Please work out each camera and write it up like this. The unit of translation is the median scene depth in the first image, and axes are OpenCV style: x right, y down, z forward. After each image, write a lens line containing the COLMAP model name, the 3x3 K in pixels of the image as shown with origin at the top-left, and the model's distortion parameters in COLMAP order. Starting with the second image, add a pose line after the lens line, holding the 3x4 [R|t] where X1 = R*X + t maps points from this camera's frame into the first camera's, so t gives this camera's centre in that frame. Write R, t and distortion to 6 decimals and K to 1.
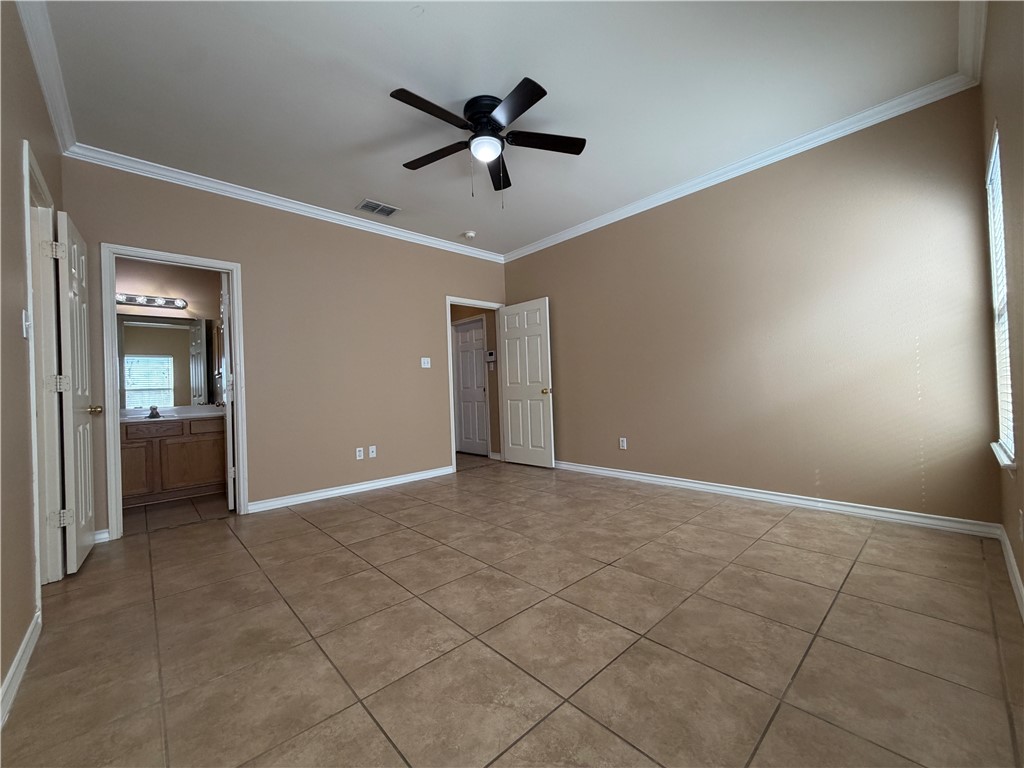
lens RADIAL K [[408.5, 0, 509.3], [0, 408.5, 386.5], [0, 0, 1]] dist [-0.000499, -0.000367]
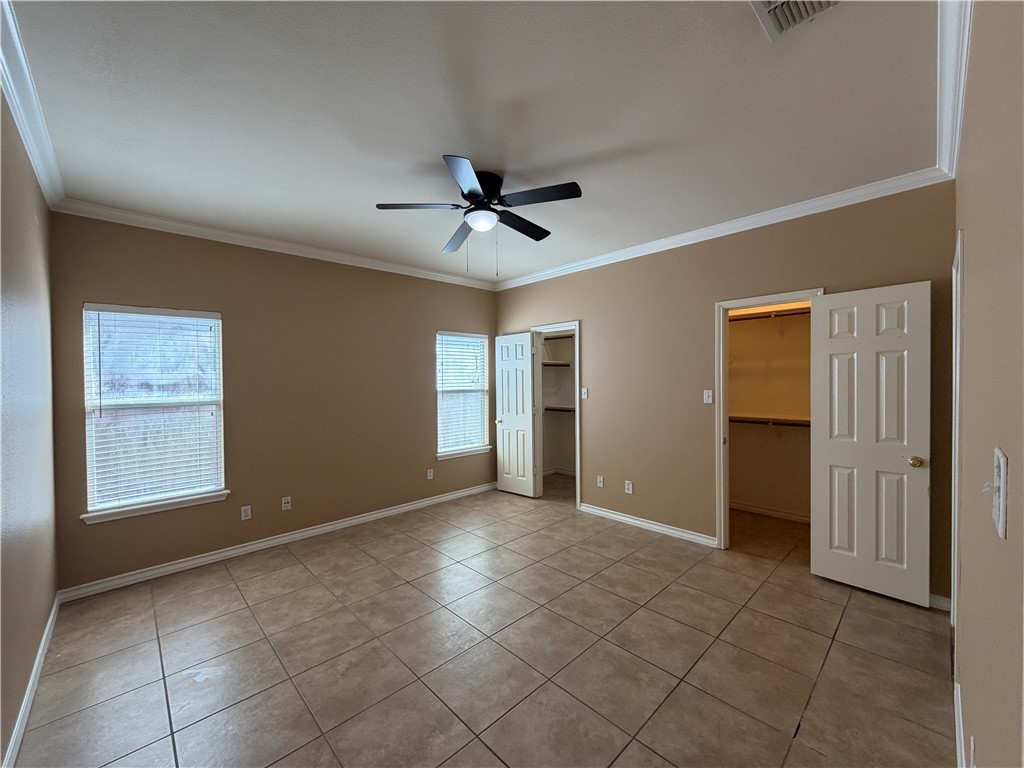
lens RADIAL K [[408.5, 0, 509.3], [0, 408.5, 386.5], [0, 0, 1]] dist [-0.000499, -0.000367]
pose [[-0.998712, 0.047616, -0.017495, -0.093170], [0.047471, 0.998836, 0.008603, -0.197481], [0.017884, 0.007762, -0.999810, 2.226002]]
